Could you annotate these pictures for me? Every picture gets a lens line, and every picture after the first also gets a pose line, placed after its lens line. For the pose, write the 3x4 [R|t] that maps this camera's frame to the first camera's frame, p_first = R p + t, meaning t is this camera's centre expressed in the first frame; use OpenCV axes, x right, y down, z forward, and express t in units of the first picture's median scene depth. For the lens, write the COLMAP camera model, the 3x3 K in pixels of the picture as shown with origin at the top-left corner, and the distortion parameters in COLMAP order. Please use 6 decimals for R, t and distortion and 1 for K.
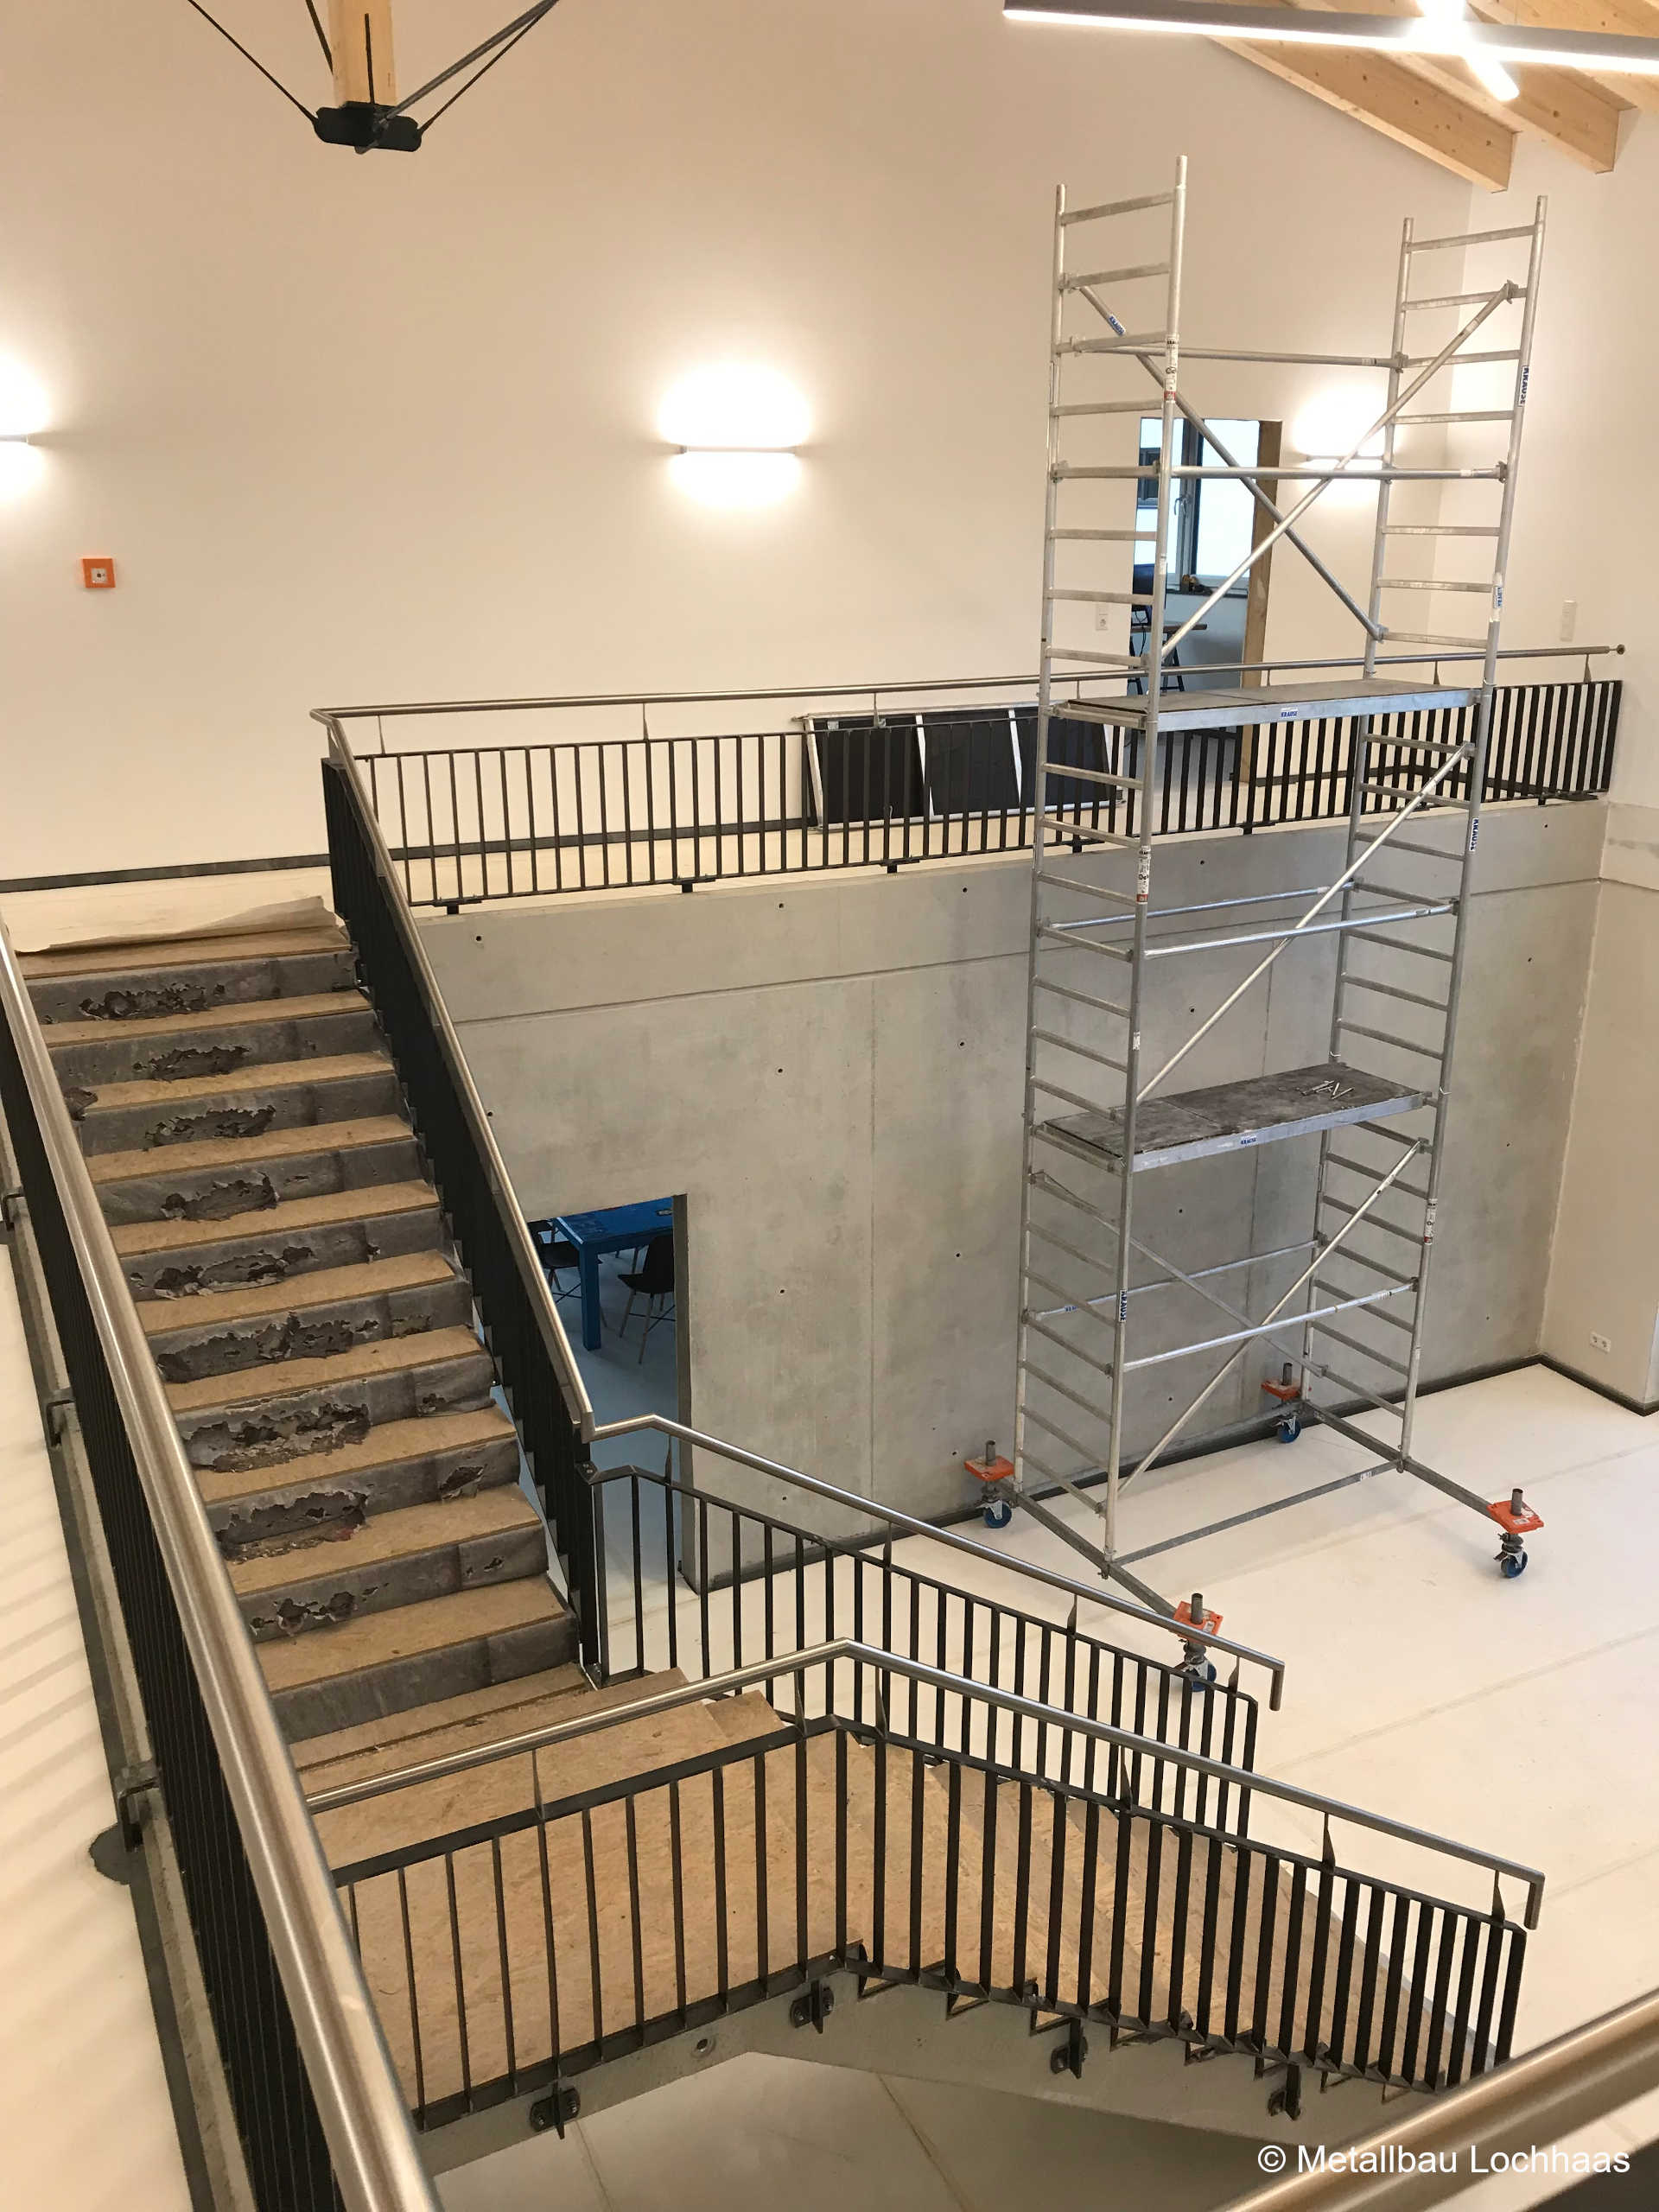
lens RADIAL K [[1827.3, 0, 829.5], [0, 1827.3, 1106.0], [0, 0, 1]] dist [0.087094, 0.000743]
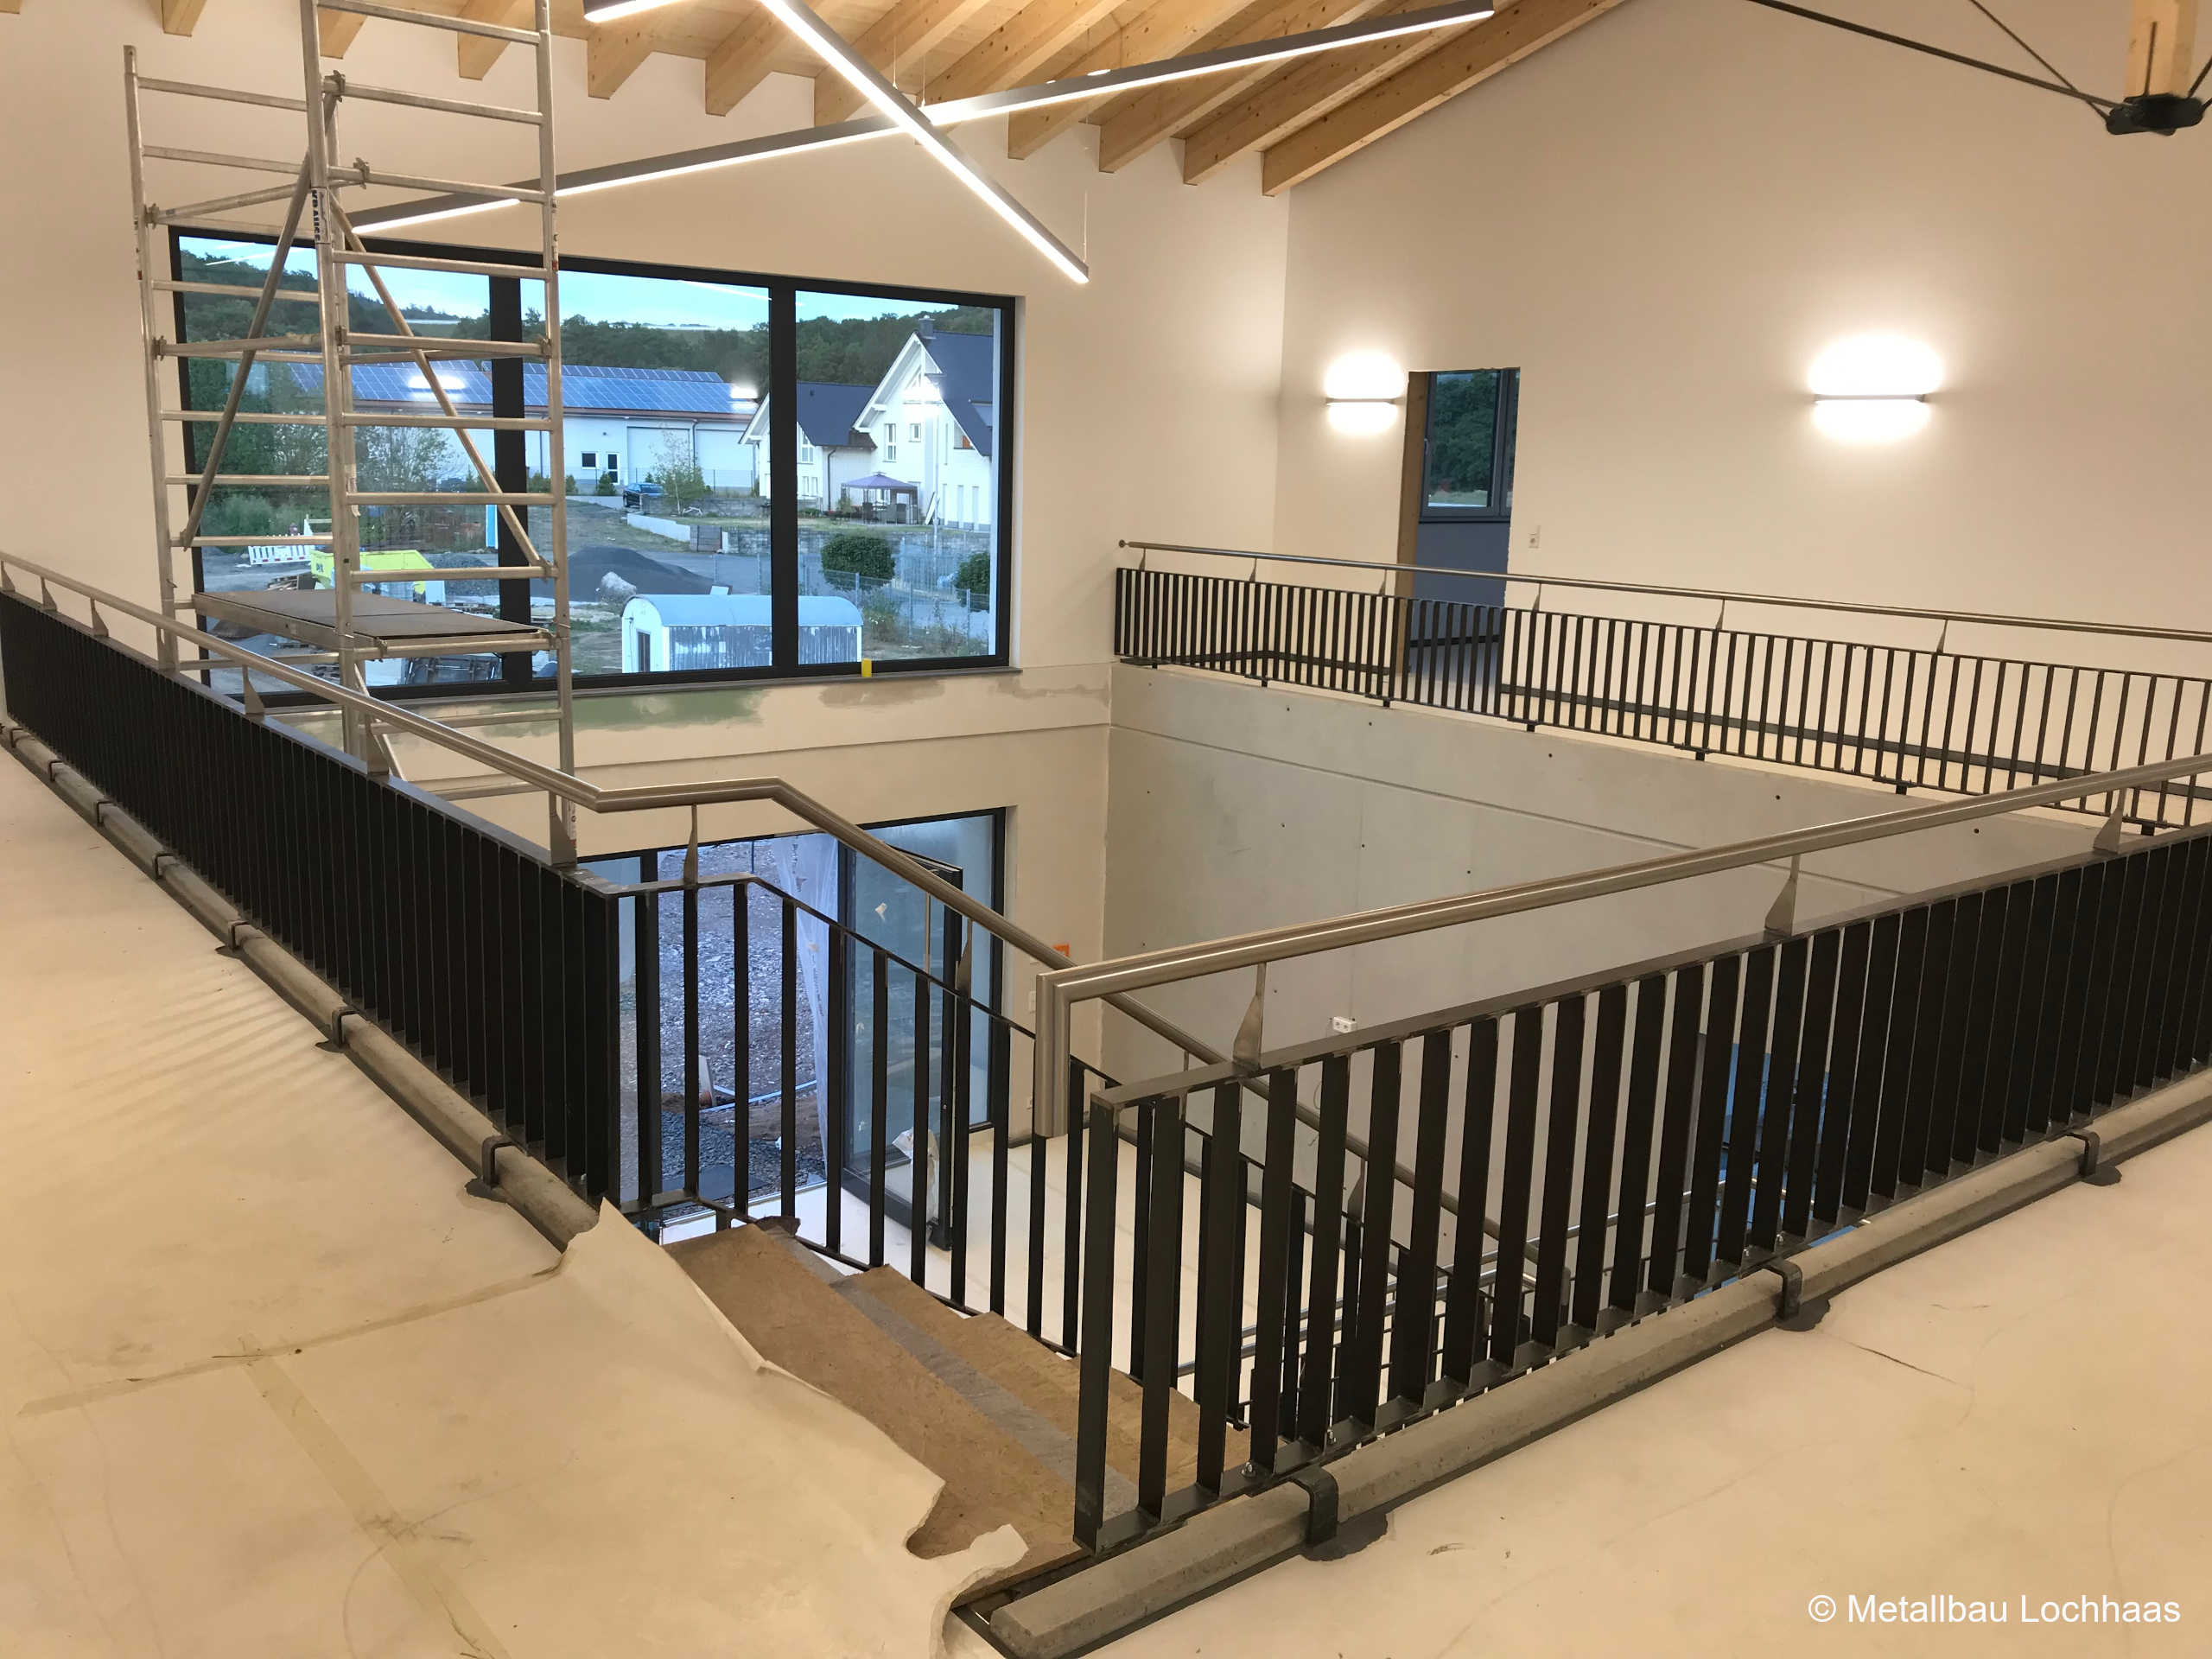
lens RADIAL K [[1827.3, 0, 1106.0], [0, 1827.3, 829.5], [0, 0, 1]] dist [0.087094, 0.000743]
pose [[0.157493, 0.223141, -0.961979, 0.732291], [-0.332296, 0.929305, 0.161159, -0.104226], [0.929933, 0.294280, 0.220507, 0.295737]]
